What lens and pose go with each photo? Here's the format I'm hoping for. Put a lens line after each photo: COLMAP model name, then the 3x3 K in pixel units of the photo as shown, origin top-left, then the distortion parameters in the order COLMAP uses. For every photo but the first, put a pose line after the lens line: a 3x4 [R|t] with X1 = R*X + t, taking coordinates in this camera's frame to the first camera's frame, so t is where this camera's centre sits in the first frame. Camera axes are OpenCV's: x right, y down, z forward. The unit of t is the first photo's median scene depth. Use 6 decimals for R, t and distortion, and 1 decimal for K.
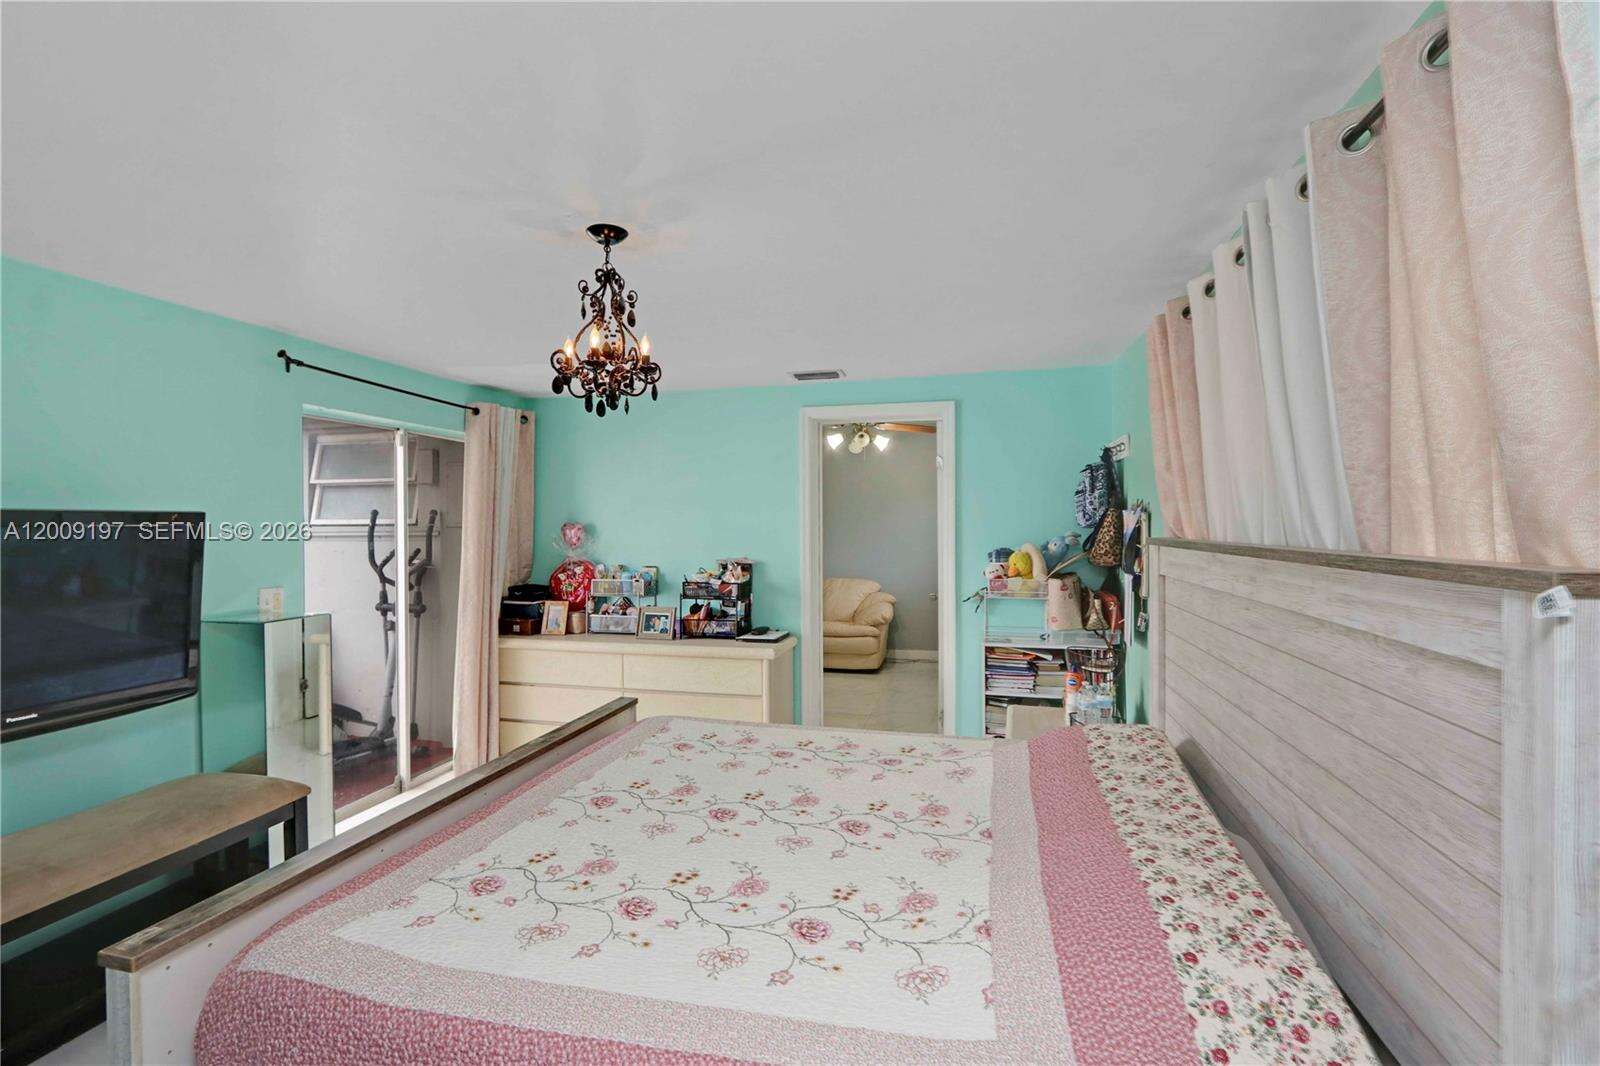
lens RADIAL K [[741.9, 0, 800.0], [0, 741.9, 533.0], [0, 0, 1]] dist [0.000049, 0.000056]
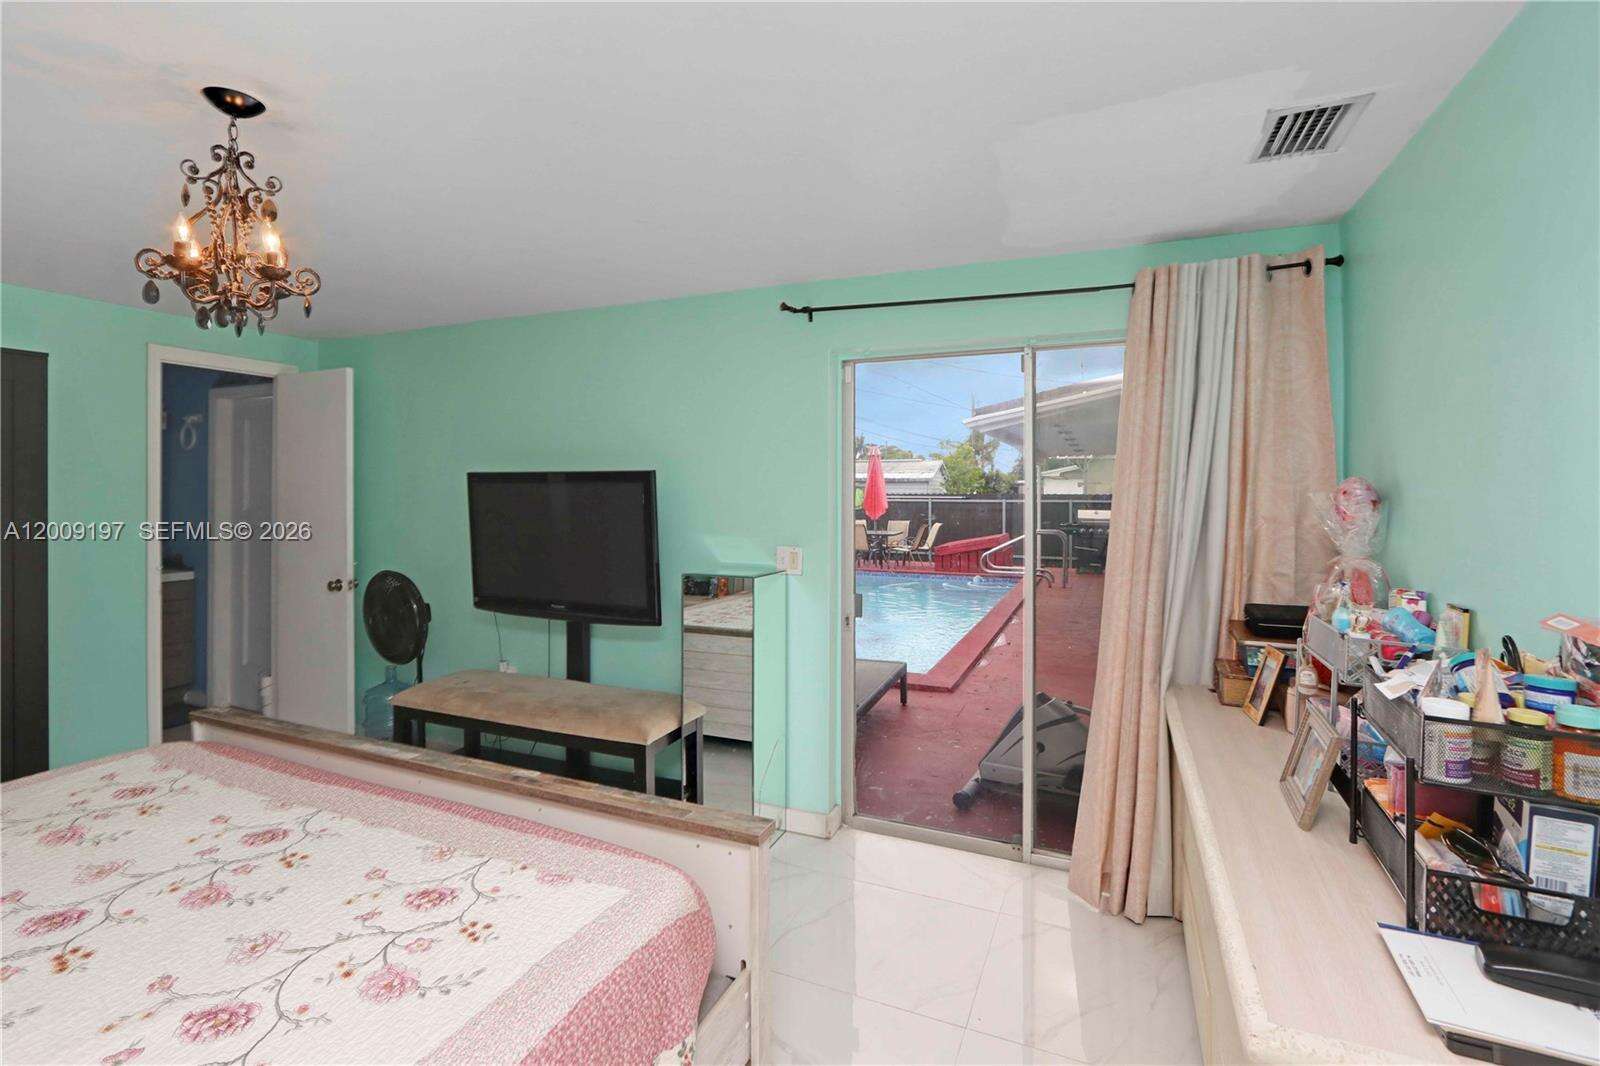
lens RADIAL K [[741.9, 0, 800.0], [0, 741.9, 533.0], [0, 0, 1]] dist [0.000049, 0.000056]
pose [[-0.166704, 0.061459, -0.984090, 0.294231], [-0.014342, 0.997799, 0.064745, -0.010906], [0.985903, 0.024907, -0.165456, 1.293985]]
